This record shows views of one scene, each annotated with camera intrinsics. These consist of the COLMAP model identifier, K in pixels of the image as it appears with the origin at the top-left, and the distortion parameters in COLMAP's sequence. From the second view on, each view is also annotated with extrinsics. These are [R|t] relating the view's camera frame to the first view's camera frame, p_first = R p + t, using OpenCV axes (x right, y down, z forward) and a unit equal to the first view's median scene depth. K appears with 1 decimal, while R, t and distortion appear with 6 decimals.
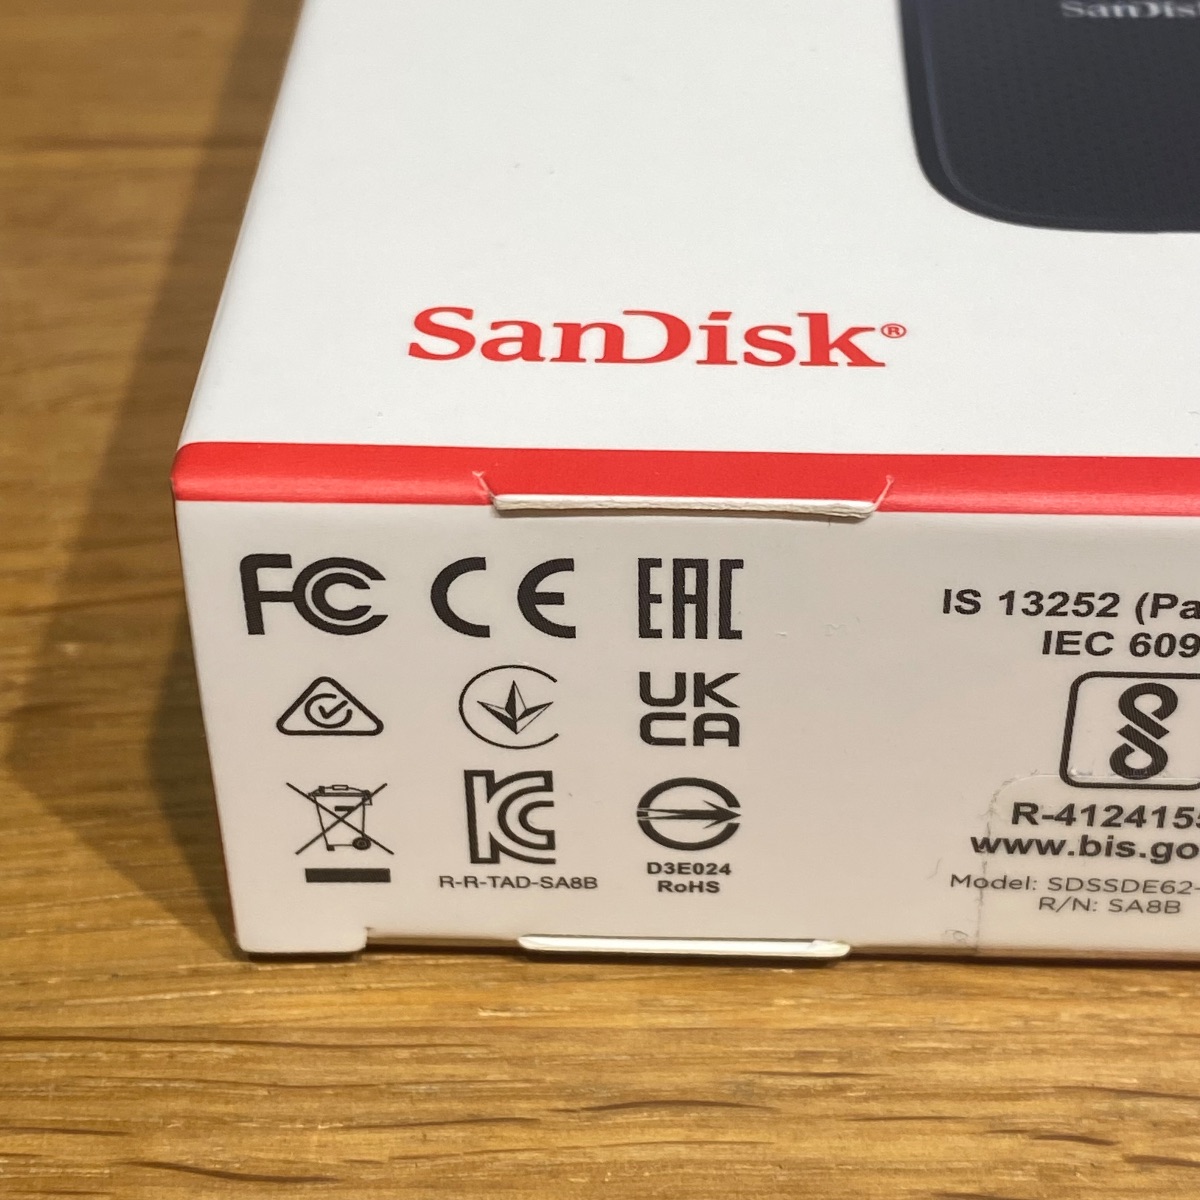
lens RADIAL K [[2540.5, 0, 597.1], [0, 2540.5, 523.1], [0, 0, 1]] dist [0.218935, -1.218917]
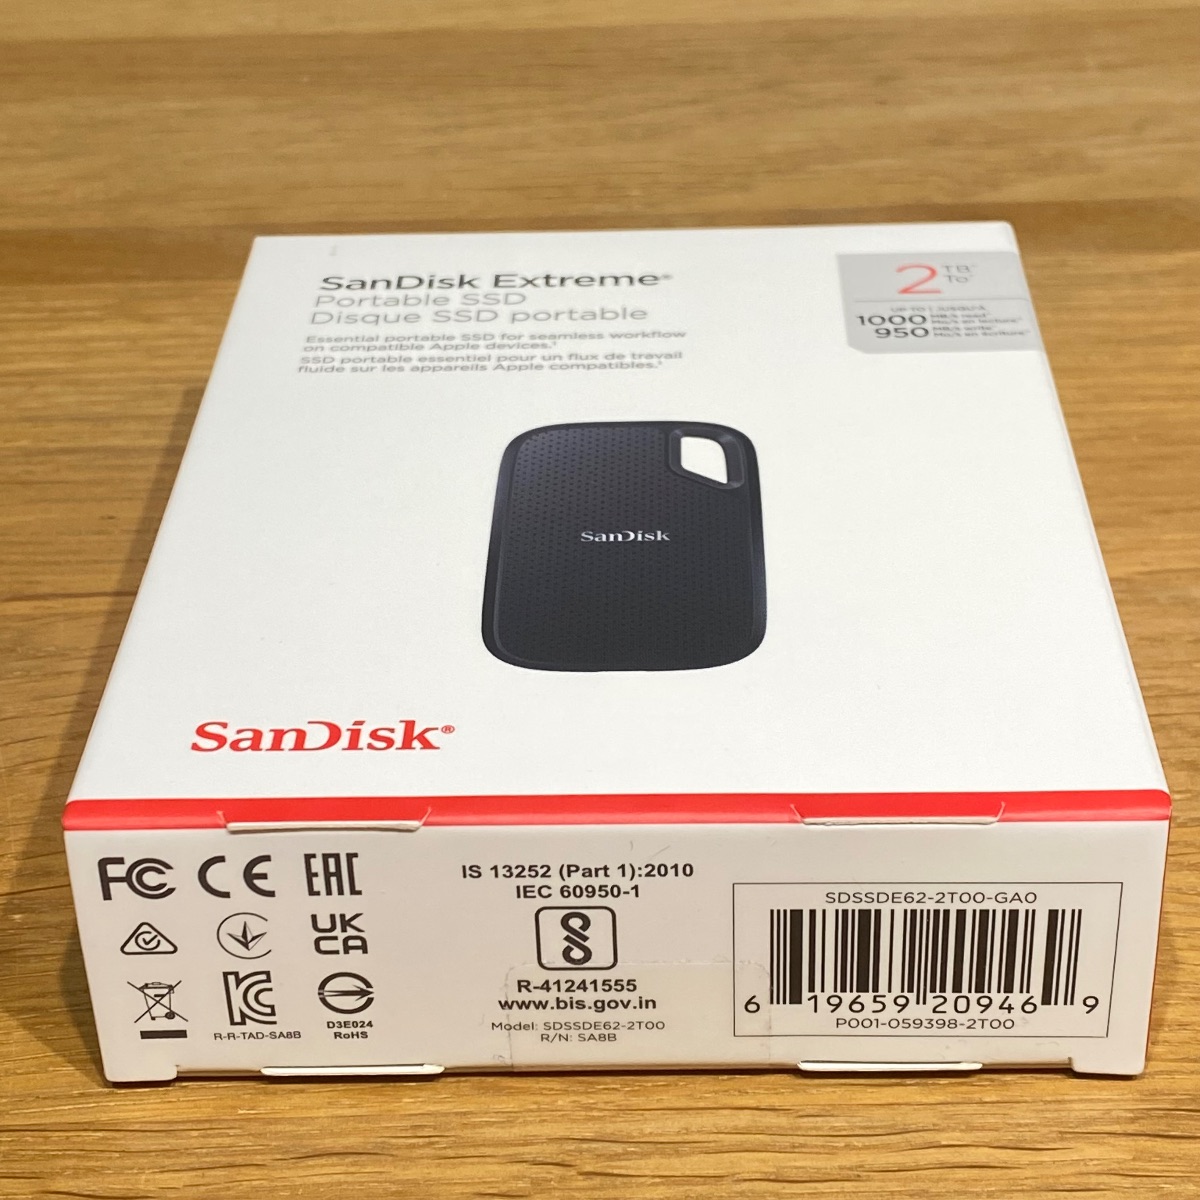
lens RADIAL K [[2434.4, 0, 600.1], [0, 2434.4, 535.7], [0, 0, 1]] dist [0.233383, -1.080314]
pose [[0.999649, -0.022708, 0.013645, 0.207157], [0.024148, 0.992863, -0.116794, -0.003143], [-0.010895, 0.117082, 0.993062, -0.828960]]
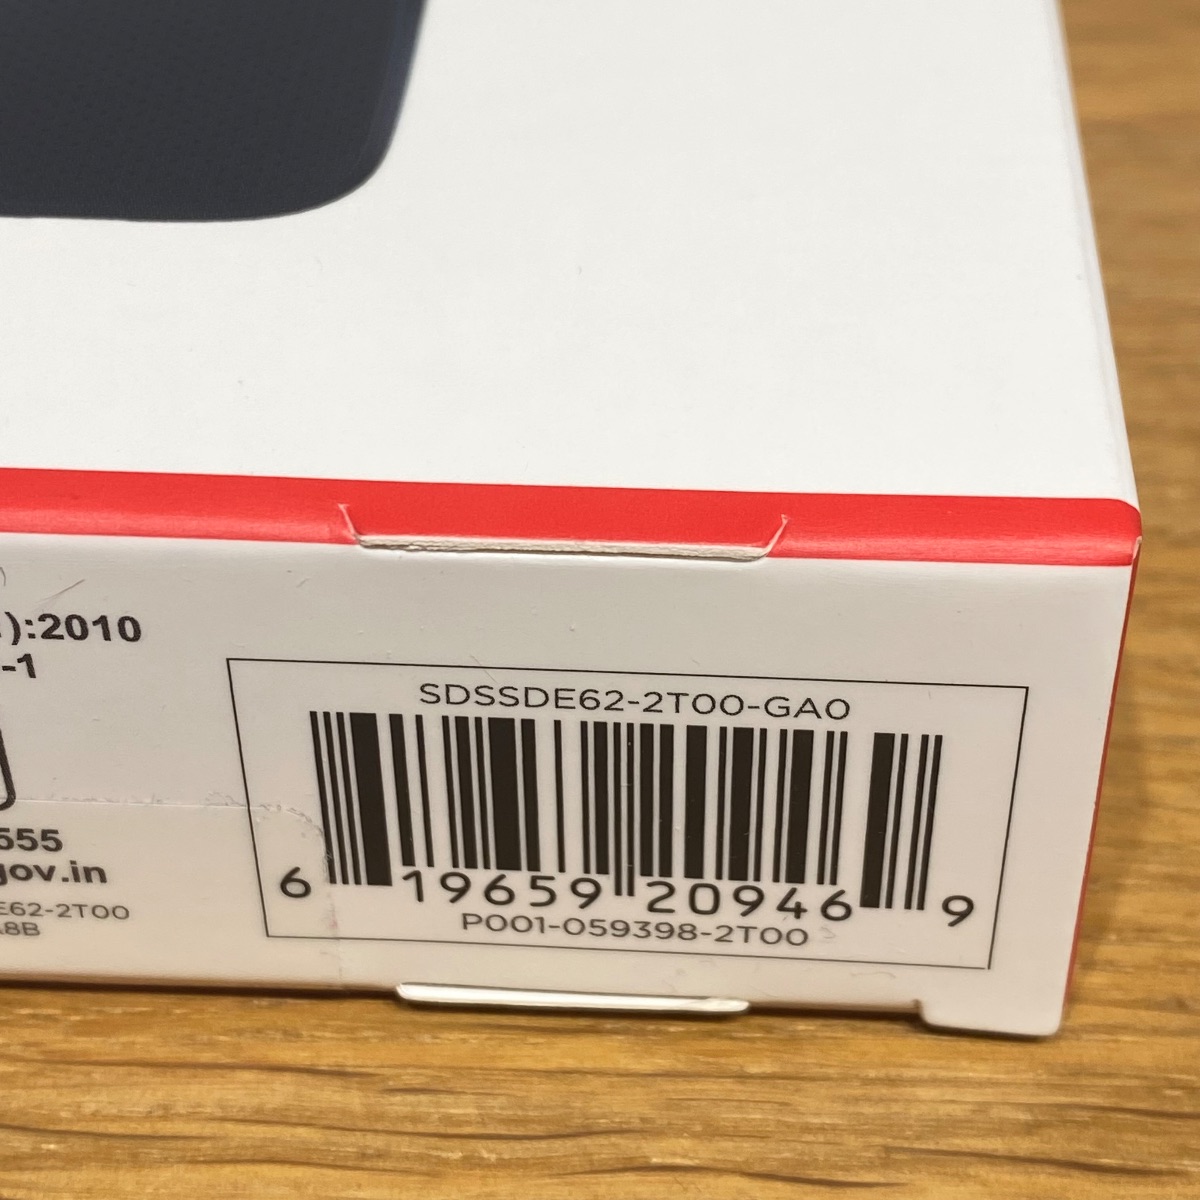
lens RADIAL K [[2540.5, 0, 597.1], [0, 2540.5, 523.1], [0, 0, 1]] dist [0.218935, -1.218917]
pose [[0.999890, 0.014753, 0.001315, 0.446040], [-0.014786, 0.999412, 0.030925, -0.034090], [-0.000858, -0.030941, 0.999521, 0.057305]]
